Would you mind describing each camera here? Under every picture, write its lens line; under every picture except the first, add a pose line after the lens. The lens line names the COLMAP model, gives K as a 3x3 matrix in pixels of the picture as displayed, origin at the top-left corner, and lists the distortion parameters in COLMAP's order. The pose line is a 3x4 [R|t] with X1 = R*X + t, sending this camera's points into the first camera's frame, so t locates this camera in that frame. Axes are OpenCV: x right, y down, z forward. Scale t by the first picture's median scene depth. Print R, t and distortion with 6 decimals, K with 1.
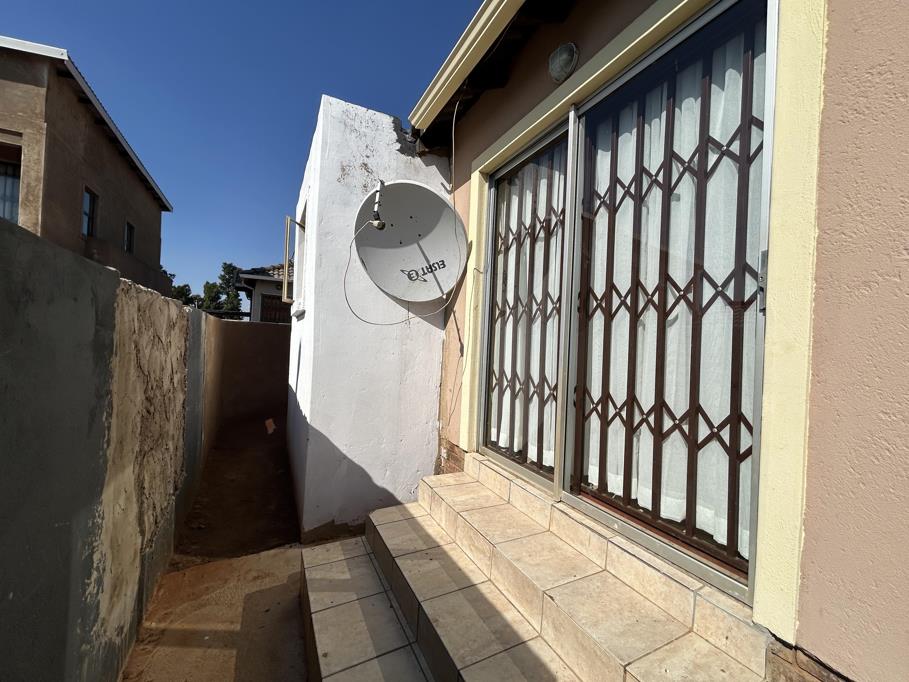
lens RADIAL K [[365.7, 0, 454.5], [0, 365.7, 341.0], [0, 0, 1]] dist [0.000651, 0.000336]
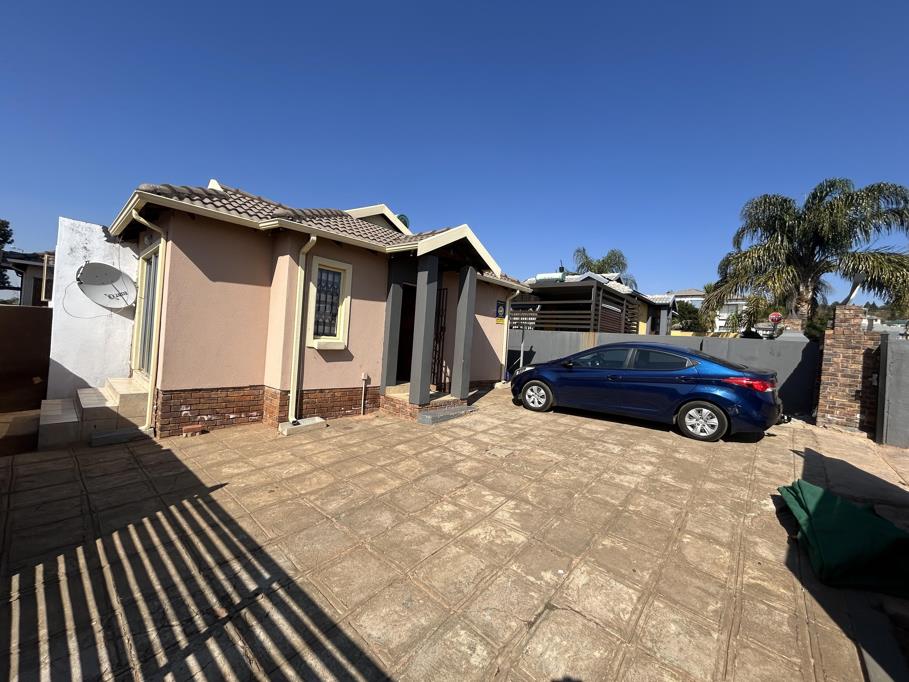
lens RADIAL K [[365.7, 0, 454.5], [0, 365.7, 341.0], [0, 0, 1]] dist [0.000651, 0.000336]
pose [[0.936397, 0.022700, 0.350207, 1.095576], [-0.033823, 0.999098, 0.025679, -0.030408], [-0.349308, -0.035891, 0.936320, -1.910716]]
